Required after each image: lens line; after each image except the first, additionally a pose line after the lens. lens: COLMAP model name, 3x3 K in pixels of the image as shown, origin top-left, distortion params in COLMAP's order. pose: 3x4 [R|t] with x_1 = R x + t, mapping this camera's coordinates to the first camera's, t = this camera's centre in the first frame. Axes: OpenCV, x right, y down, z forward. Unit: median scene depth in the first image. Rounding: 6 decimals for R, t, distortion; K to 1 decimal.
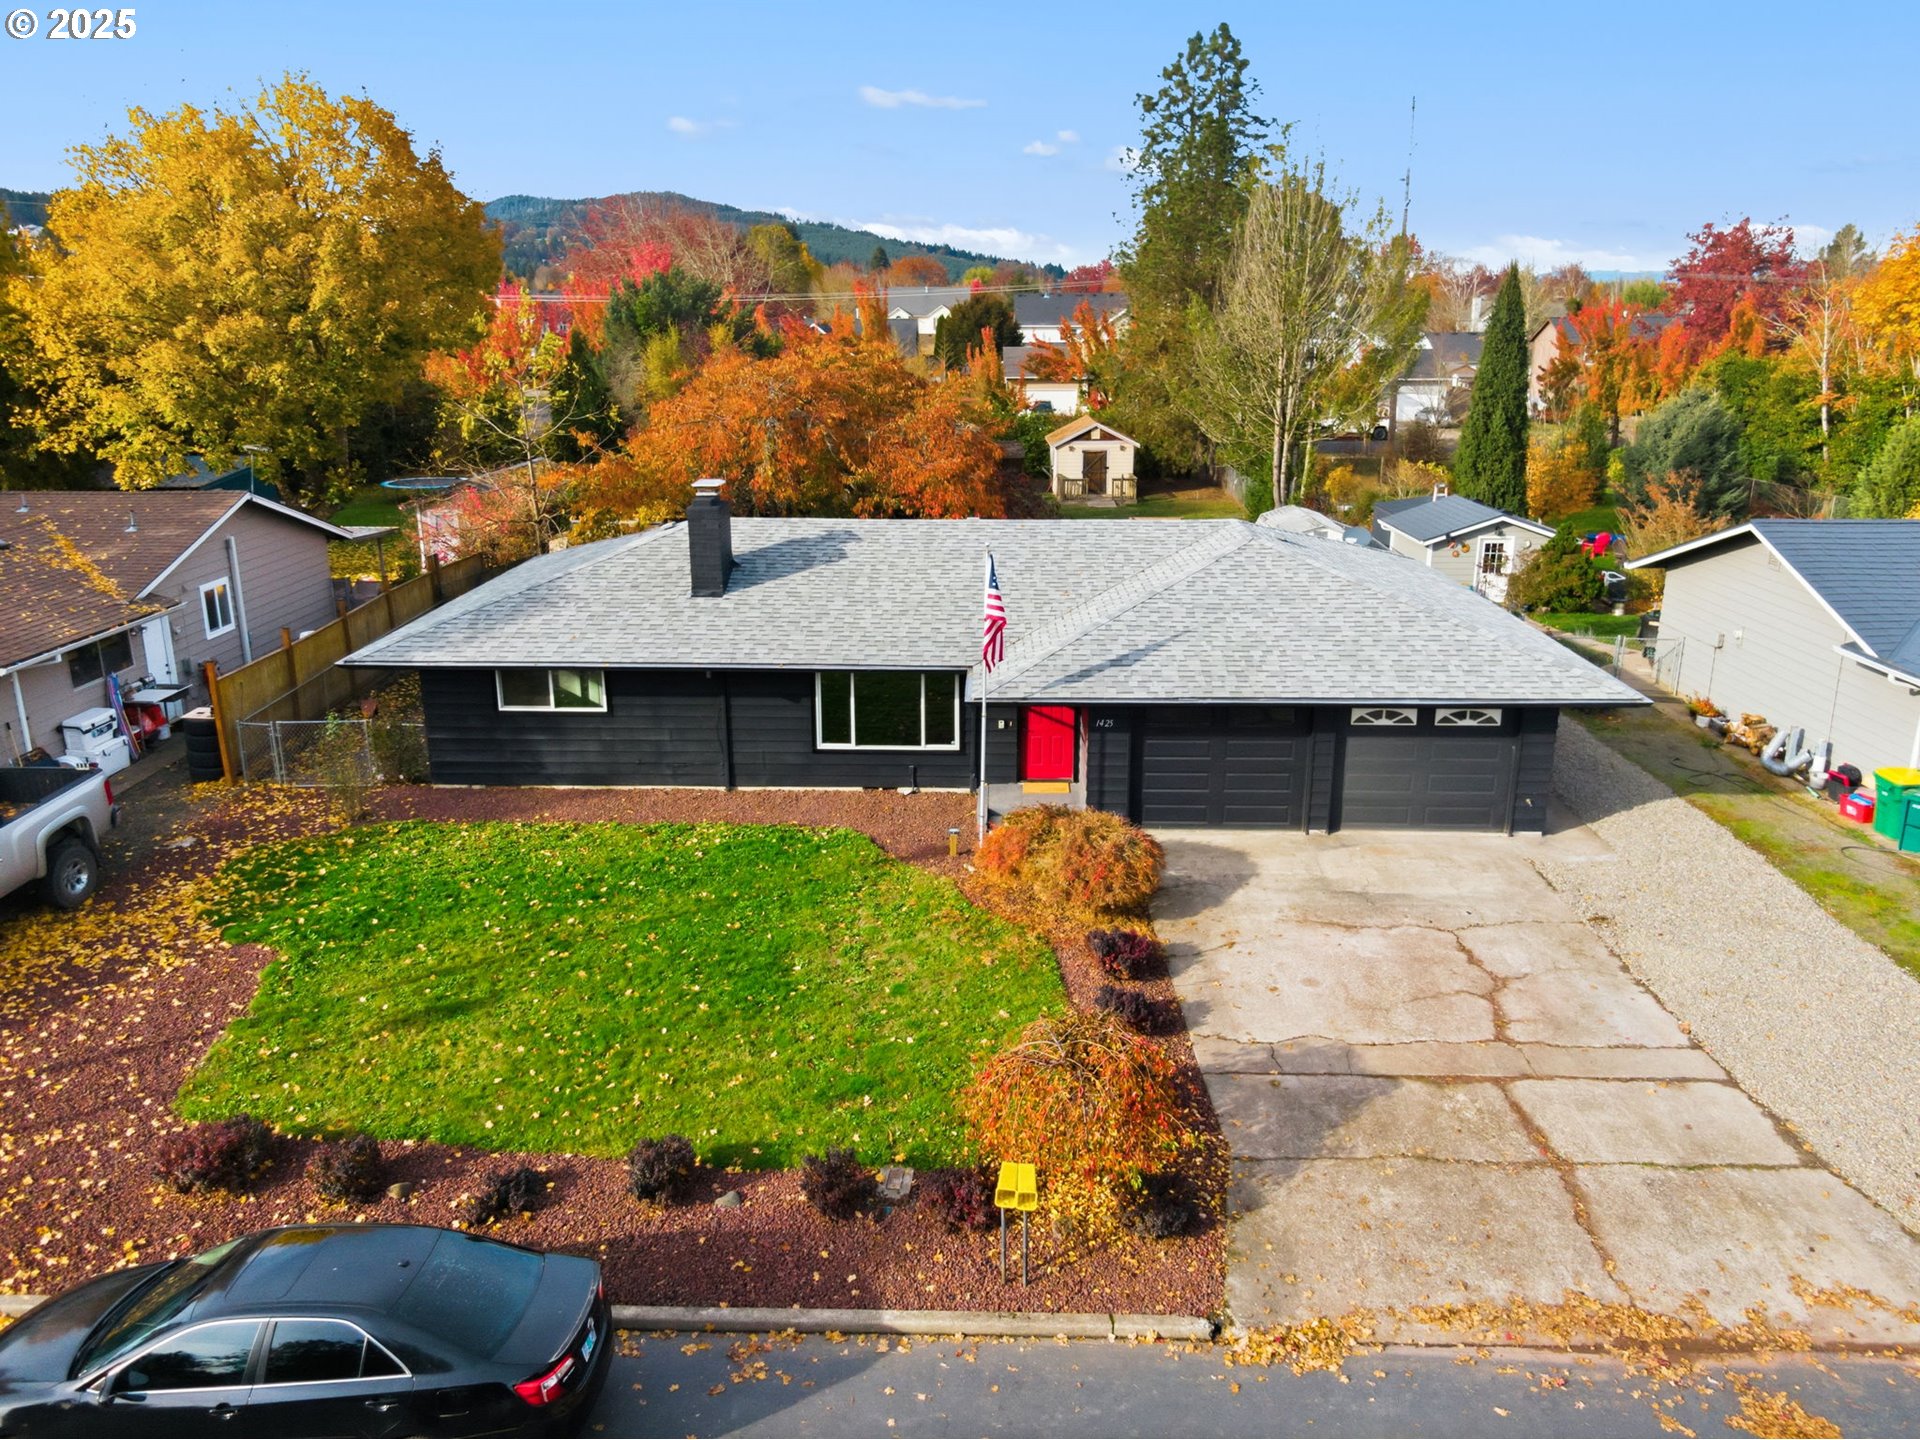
lens RADIAL K [[1373.7, 0, 961.0], [0, 1373.7, 718.5], [0, 0, 1]] dist [0.035813, -0.042446]
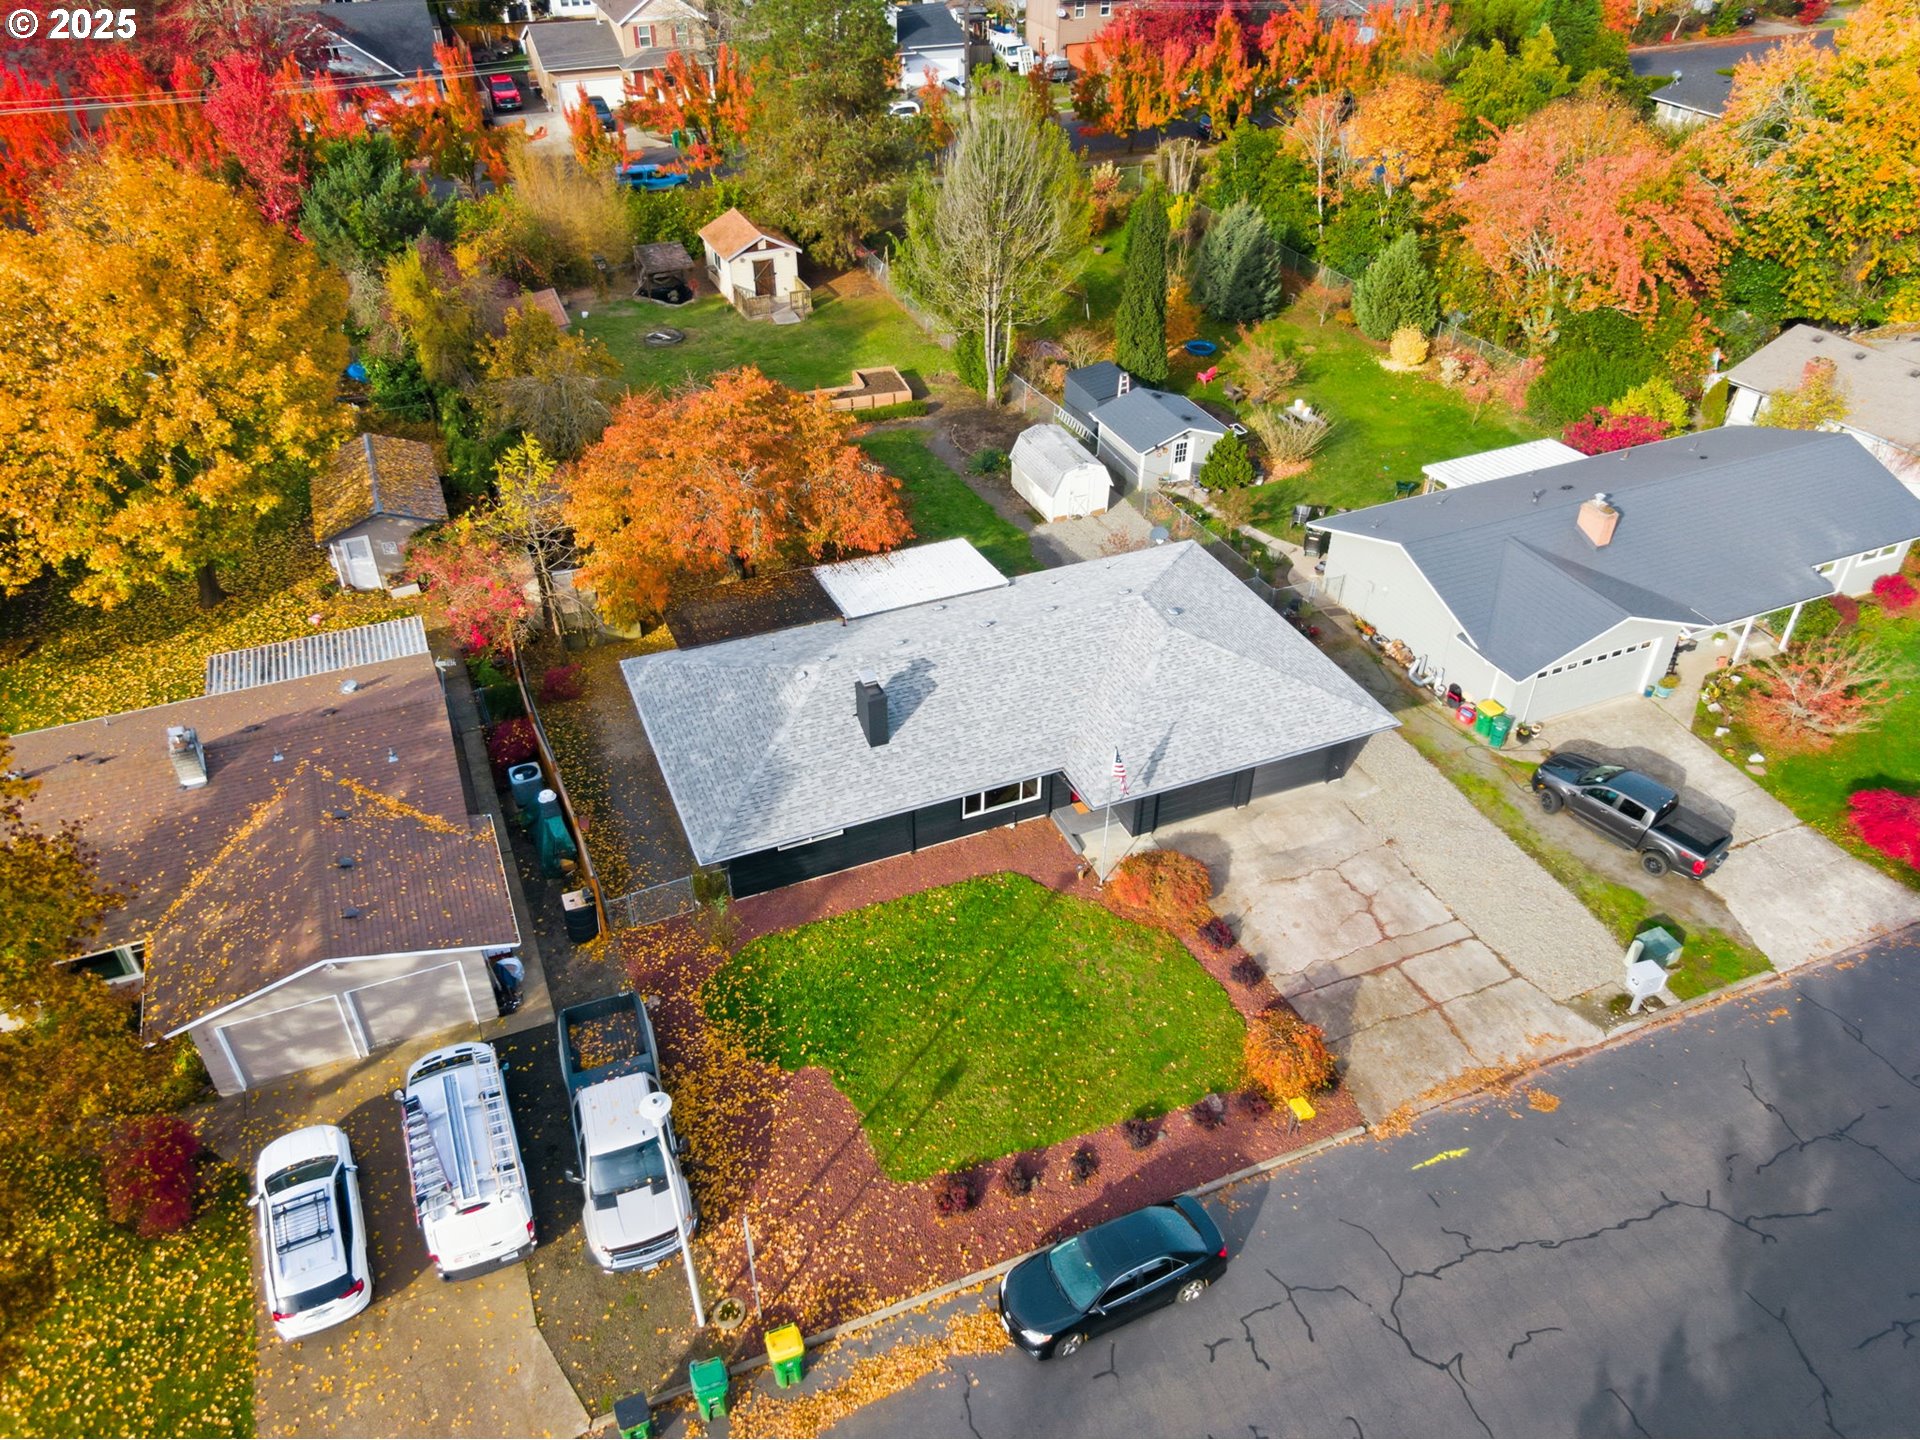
lens RADIAL K [[1373.7, 0, 960.2], [0, 1373.7, 709.4], [0, 0, 1]] dist [0.035813, -0.042446]
pose [[0.911782, -0.236083, 0.336033, -0.664130], [0.109272, 0.928216, 0.355632, -0.722987], [-0.395870, -0.287540, 0.872128, -0.422751]]
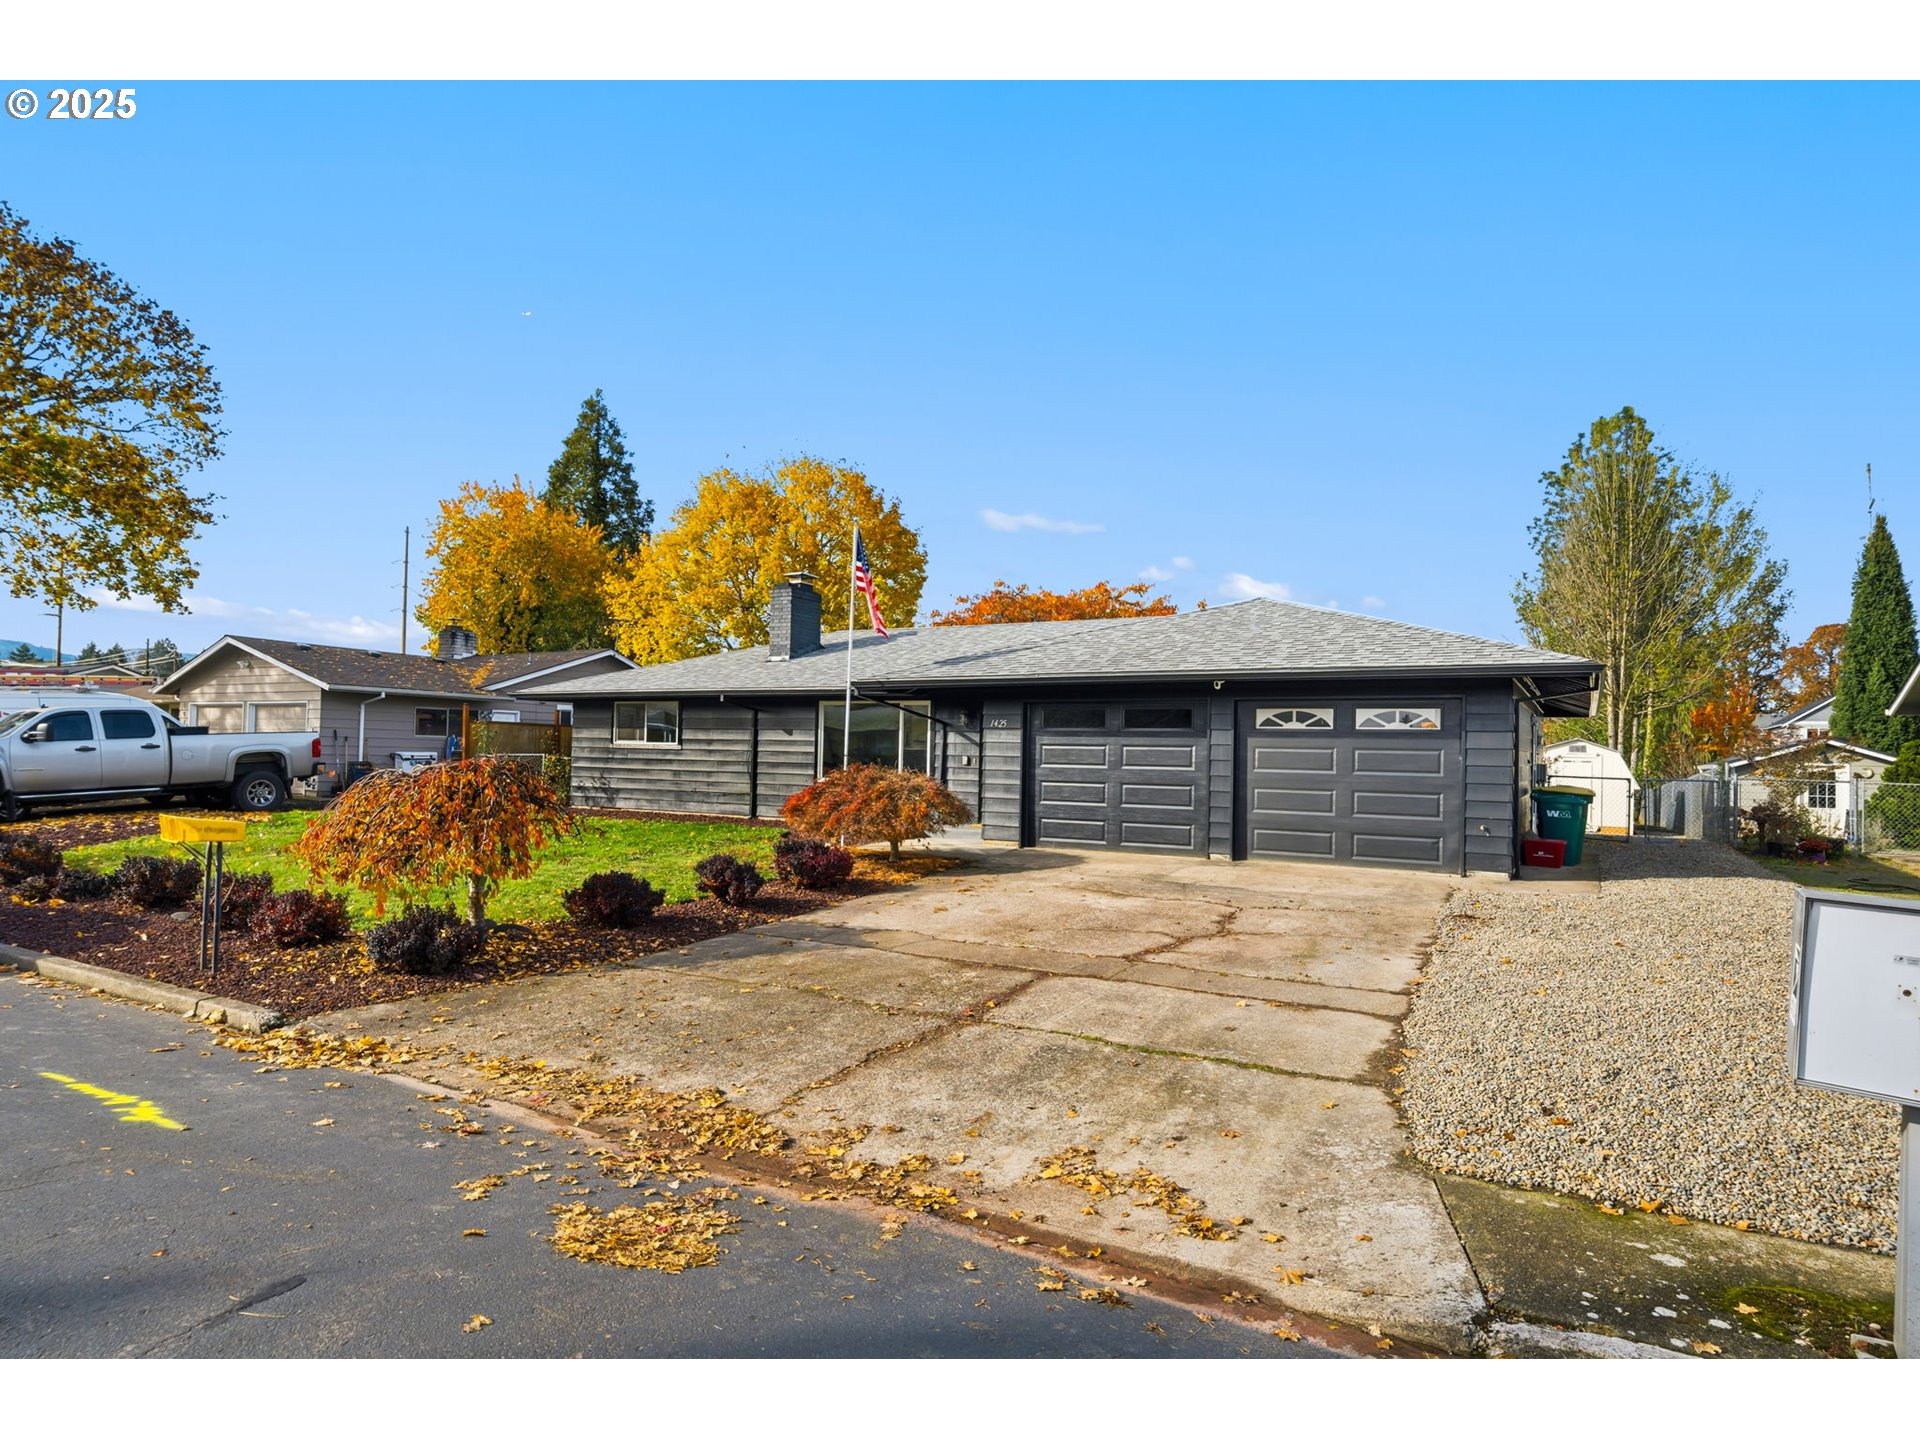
lens RADIAL K [[1091.5, 0, 968.3], [0, 1091.5, 738.9], [0, 0, 1]] dist [-0.002363, 0.007769]
pose [[0.881954, 0.013369, -0.471145, 0.426552], [-0.156469, 0.951215, -0.265907, 0.209920], [0.444606, 0.308238, 0.841020, 0.331347]]
